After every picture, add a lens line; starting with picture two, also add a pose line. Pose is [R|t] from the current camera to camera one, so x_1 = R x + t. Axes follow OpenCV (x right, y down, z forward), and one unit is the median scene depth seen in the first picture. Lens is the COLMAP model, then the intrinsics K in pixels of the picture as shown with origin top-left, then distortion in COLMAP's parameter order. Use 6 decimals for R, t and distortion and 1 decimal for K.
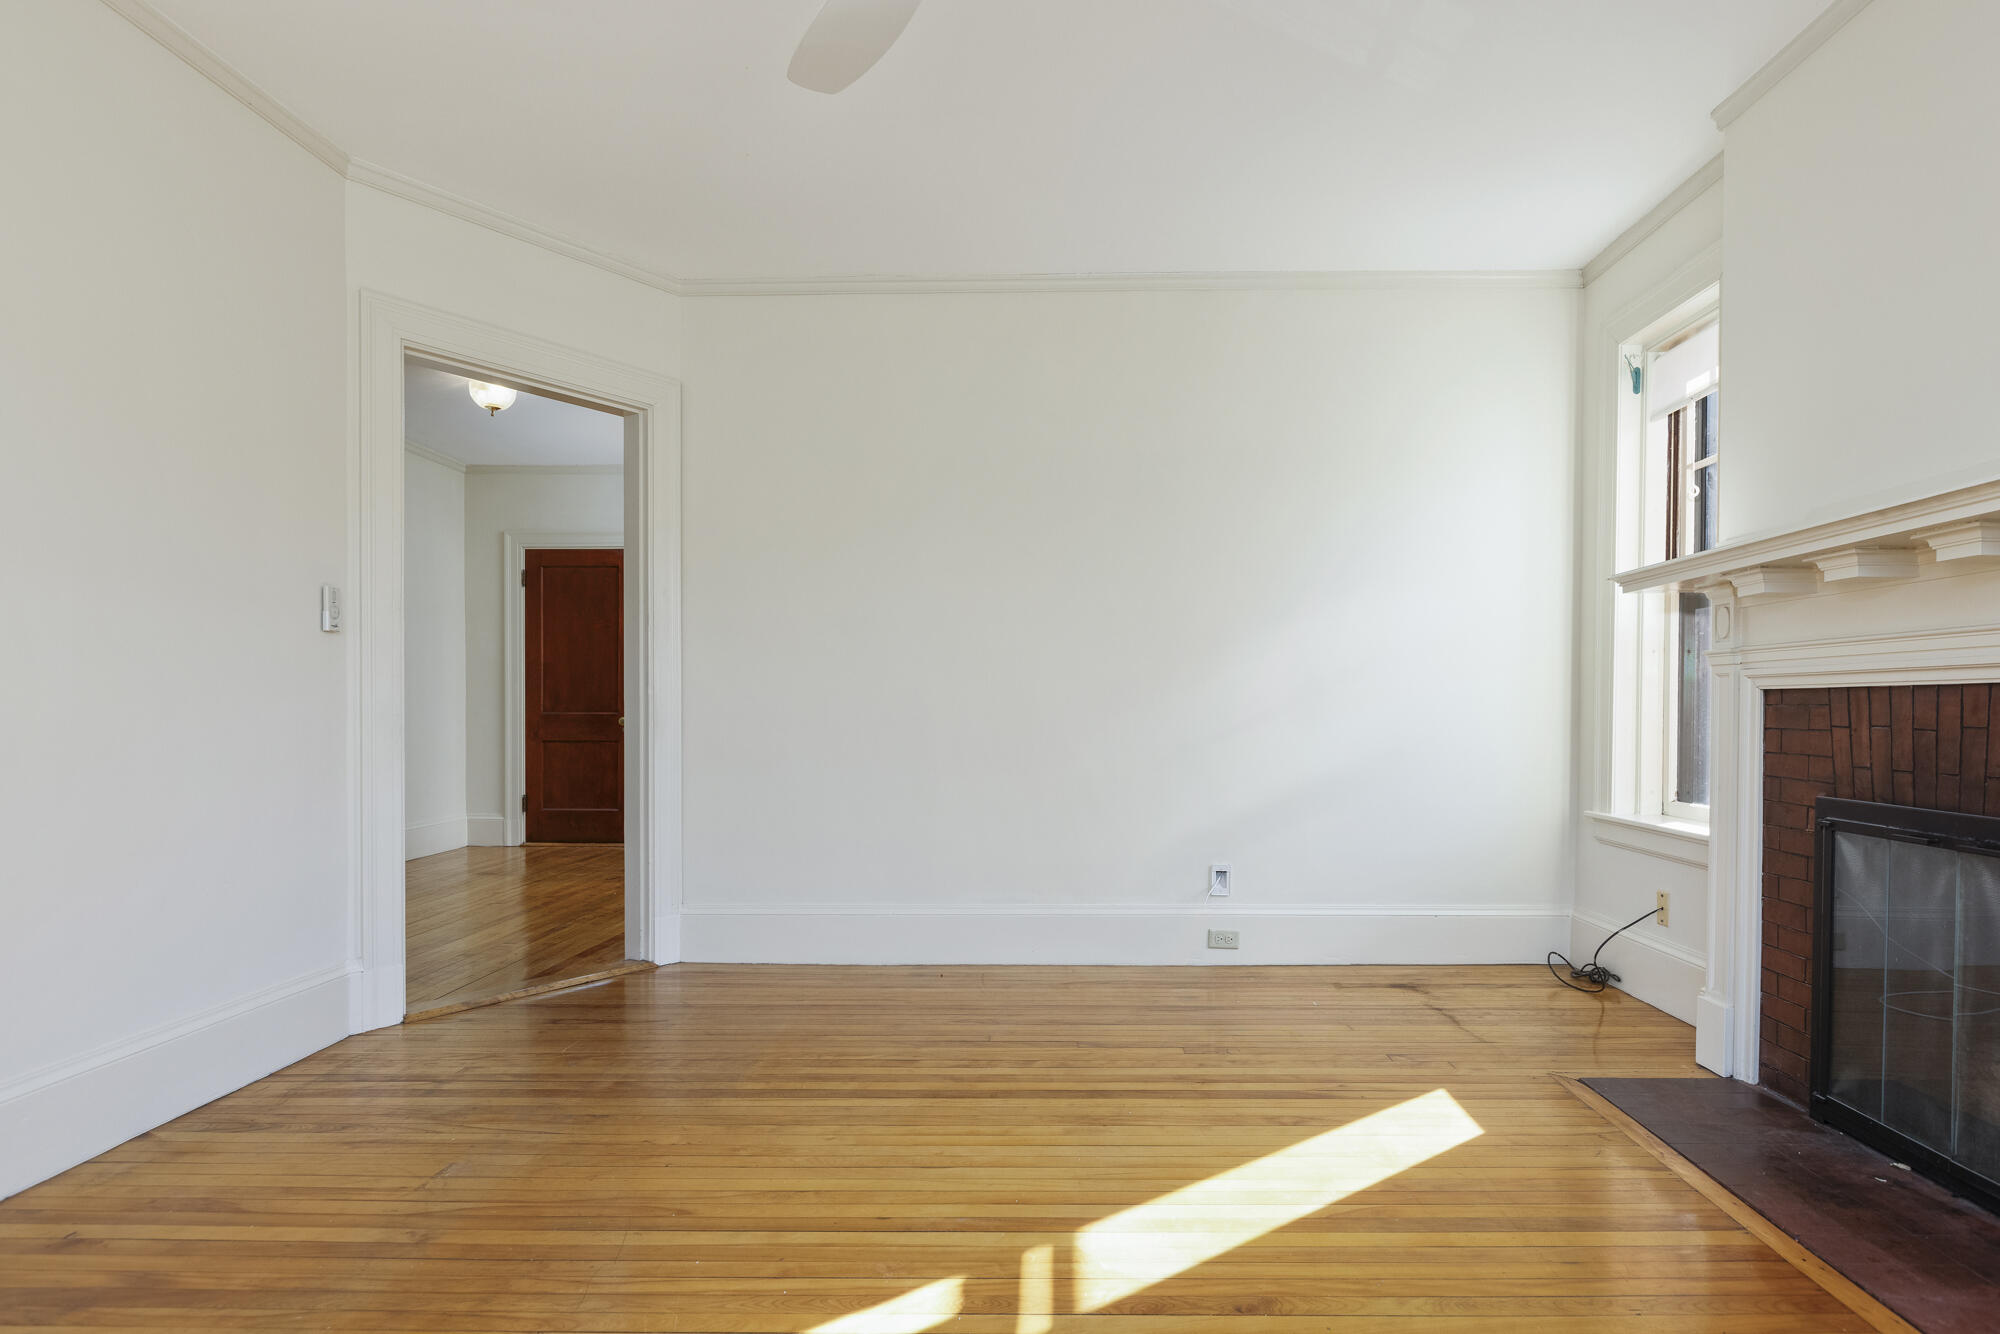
lens RADIAL K [[1105.5, 0, 1003.5], [0, 1105.5, 728.5], [0, 0, 1]] dist [0.000937, 0.000373]
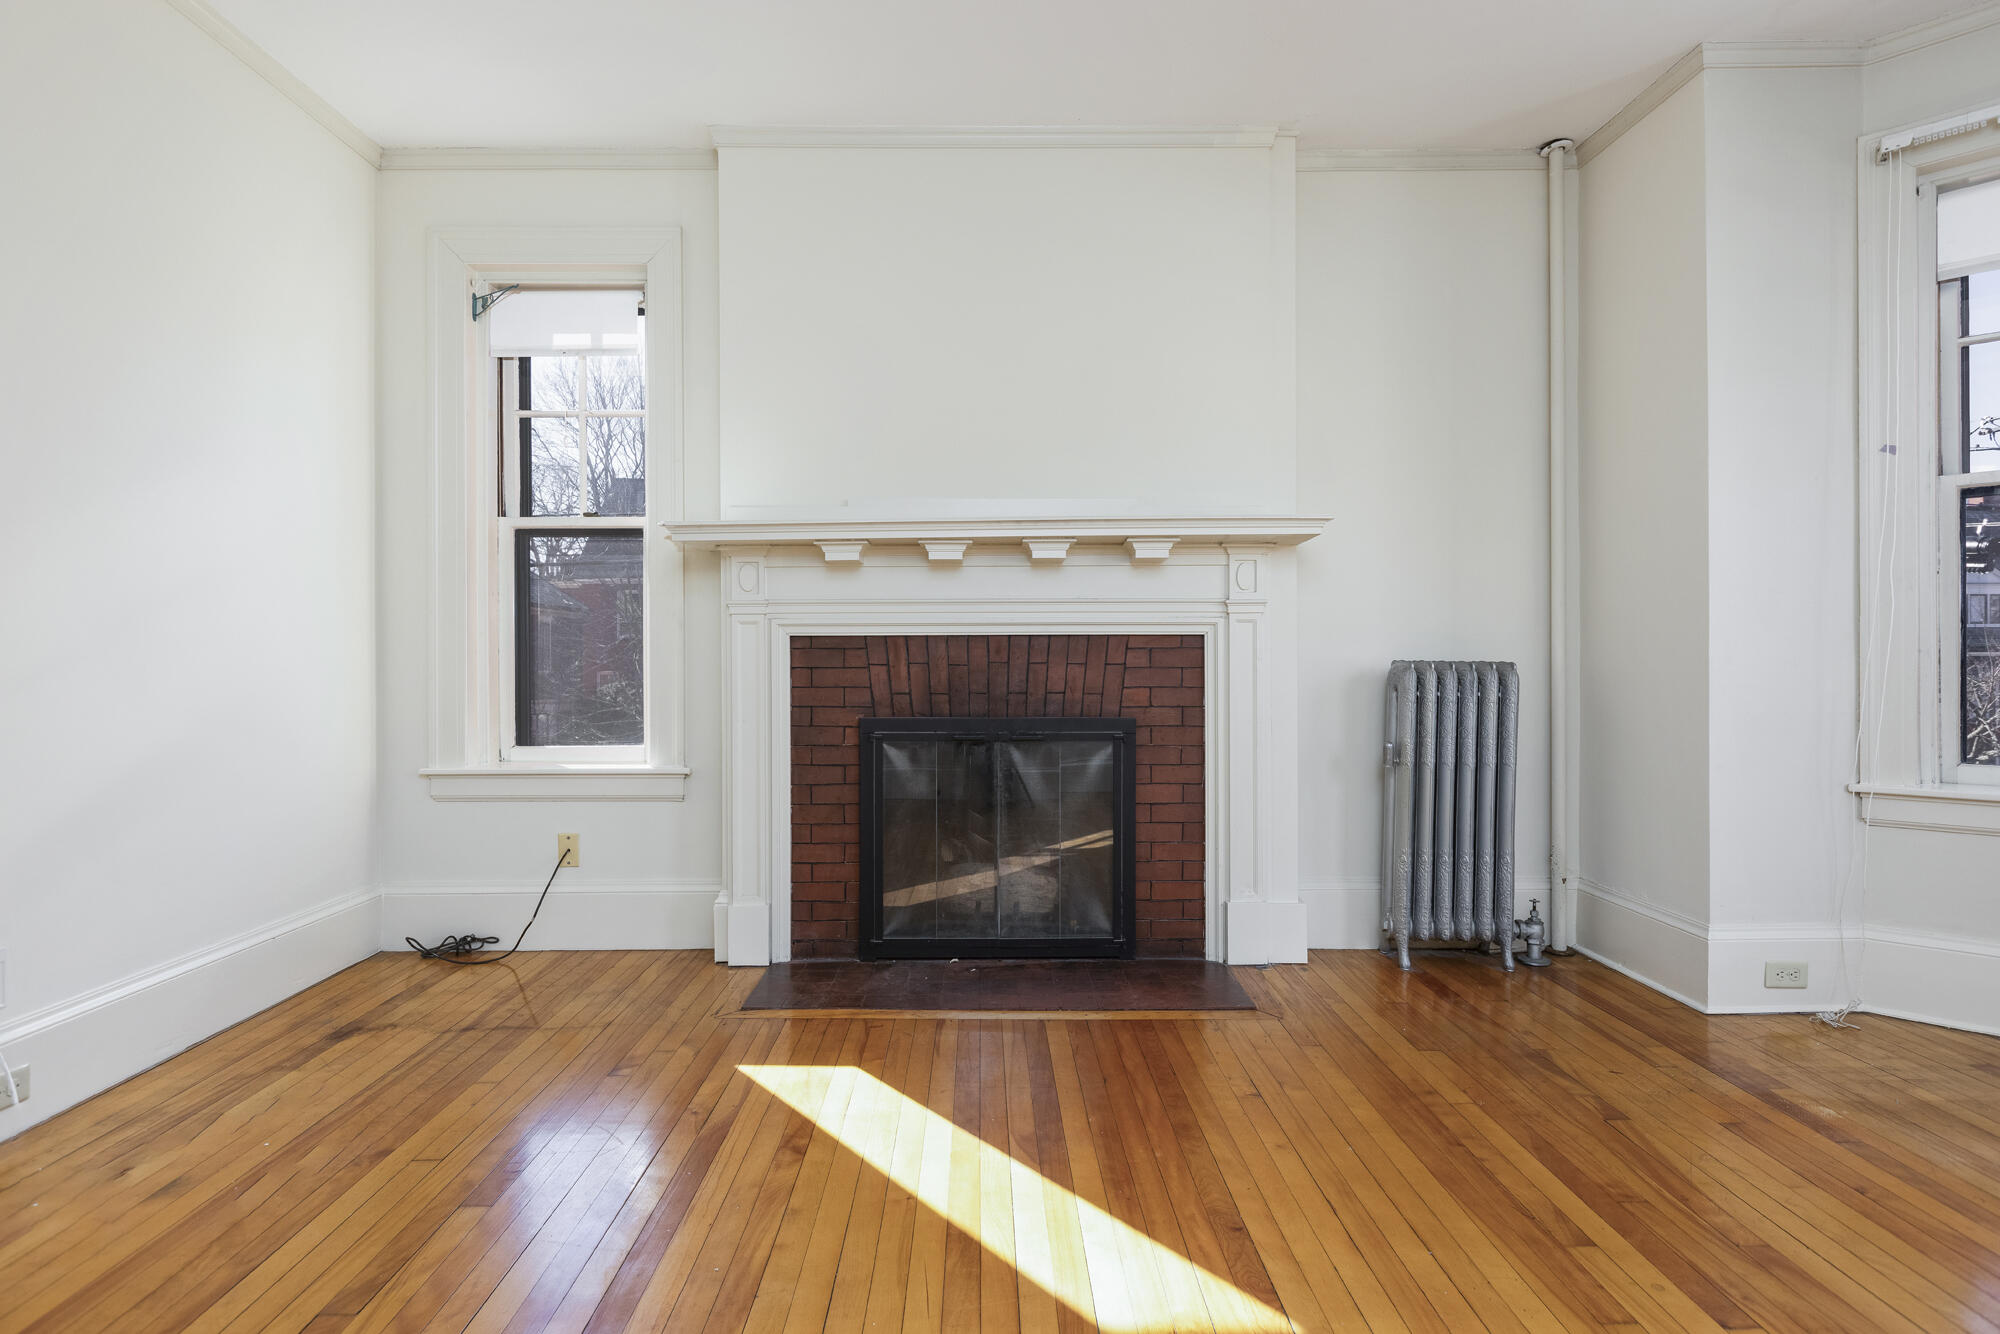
lens RADIAL K [[1060.7, 0, 1000.0], [0, 1060.7, 667.0], [0, 0, 1]] dist [-0.000425, 0.000327]
pose [[-0.070069, -0.003786, 0.997535, -0.503154], [0.021714, 0.999750, 0.005320, -0.002352], [-0.997306, 0.022033, -0.069970, 0.852797]]
